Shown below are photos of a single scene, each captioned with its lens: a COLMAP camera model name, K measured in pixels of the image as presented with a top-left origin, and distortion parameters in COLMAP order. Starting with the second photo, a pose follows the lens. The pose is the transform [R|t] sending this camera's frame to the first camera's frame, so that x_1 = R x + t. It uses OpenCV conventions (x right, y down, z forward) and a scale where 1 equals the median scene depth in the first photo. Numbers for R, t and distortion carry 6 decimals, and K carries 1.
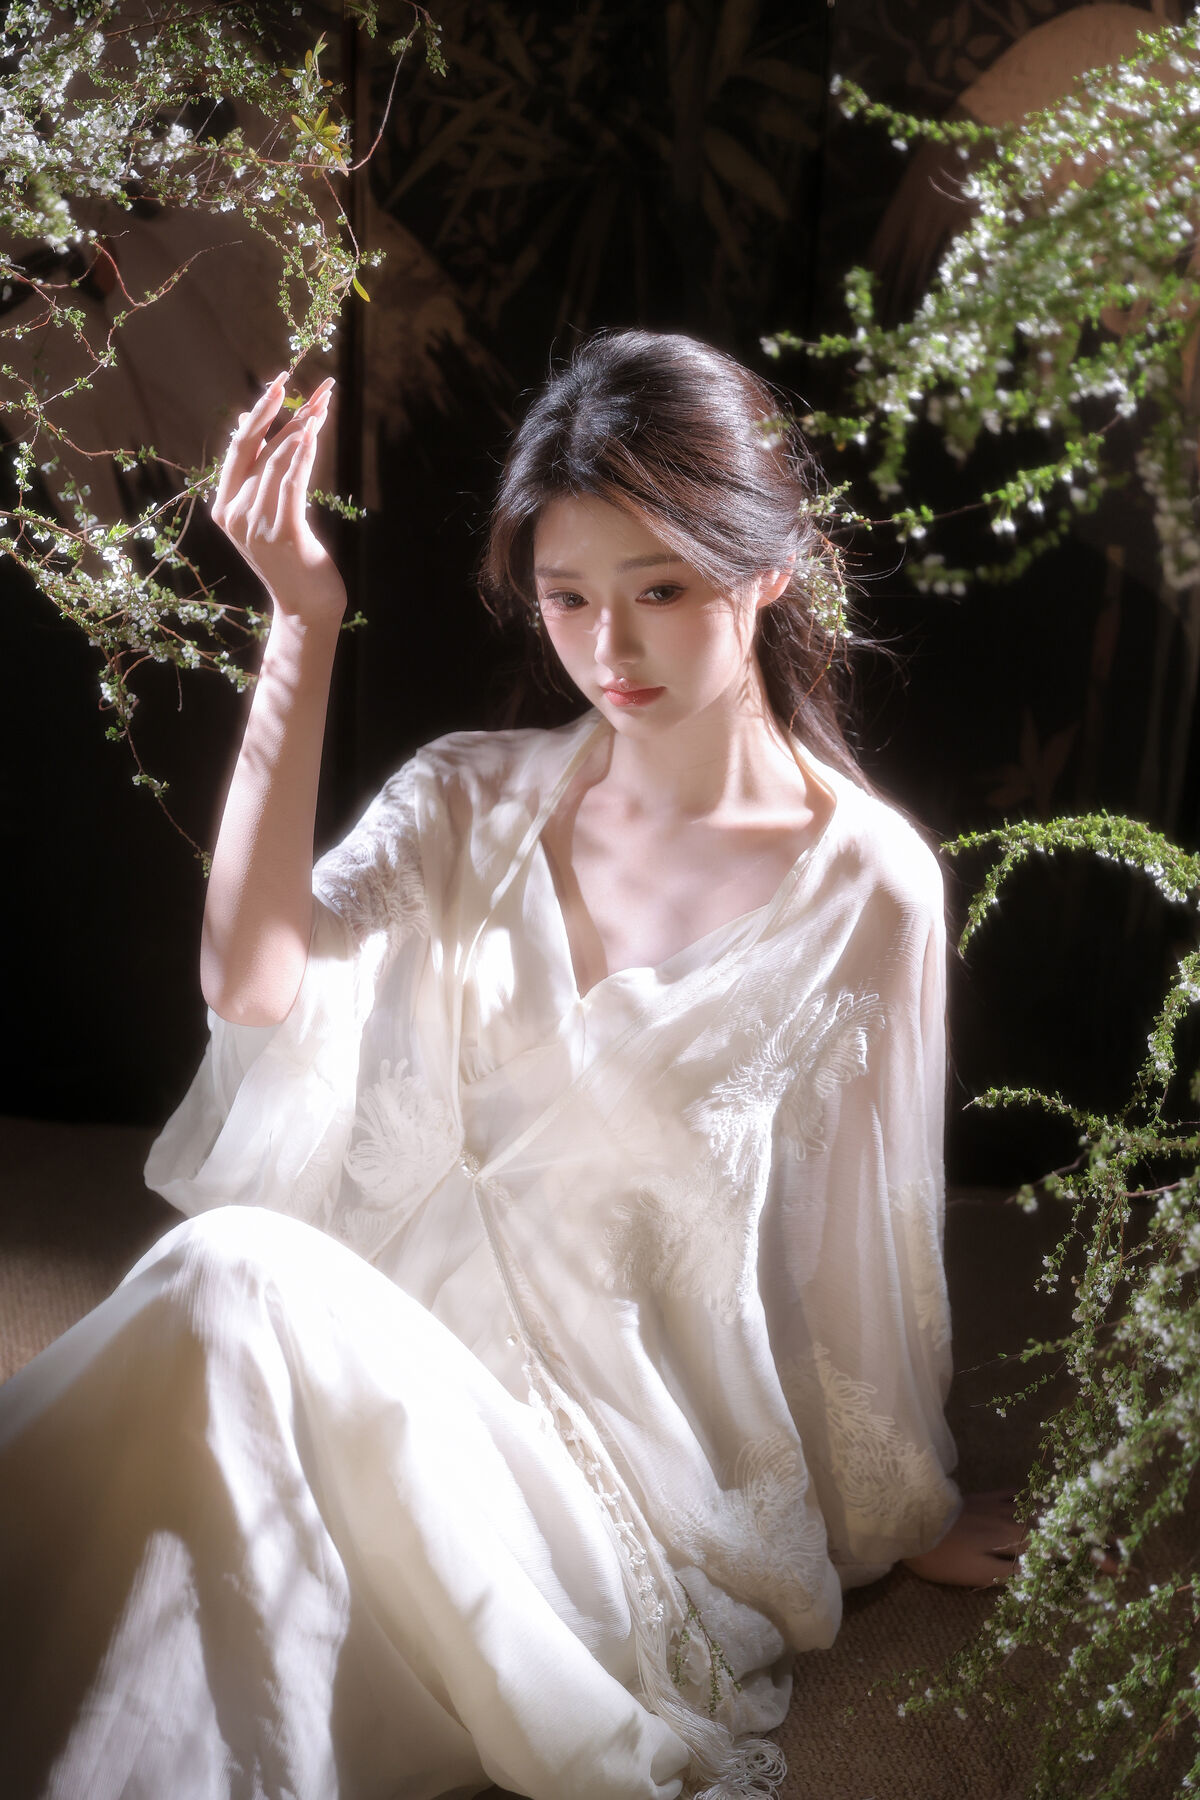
lens RADIAL K [[3059.5, 0, 606.6], [0, 3059.5, 805.8], [0, 0, 1]] dist [-0.037838, 0.000000]
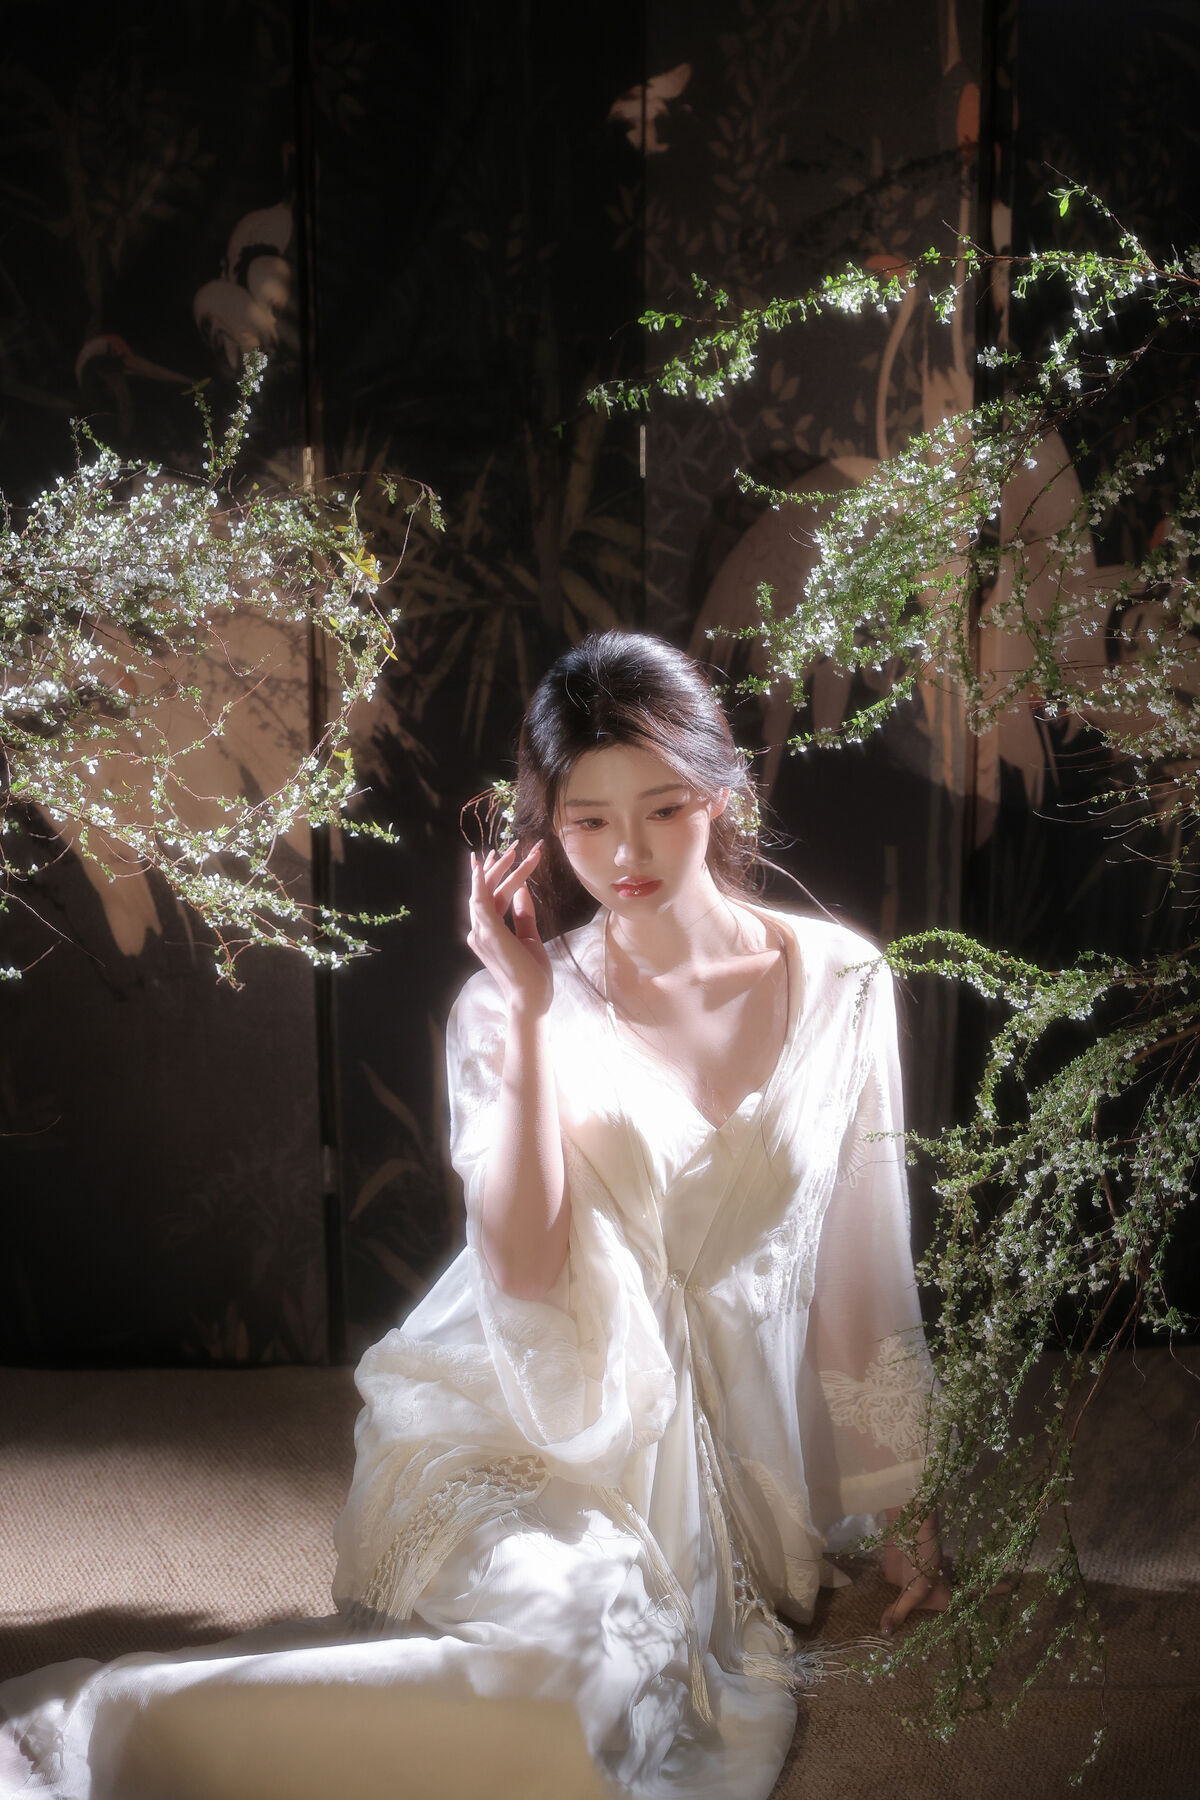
lens RADIAL K [[3312.4, 0, 613.0], [0, 3312.4, 944.8], [0, 0, 1]] dist [-0.032404, 0.000000]
pose [[0.989660, -0.076165, 0.121544, -0.141761], [0.093944, 0.984517, -0.147986, 0.169748], [-0.108390, 0.157874, 0.981492, -0.440575]]
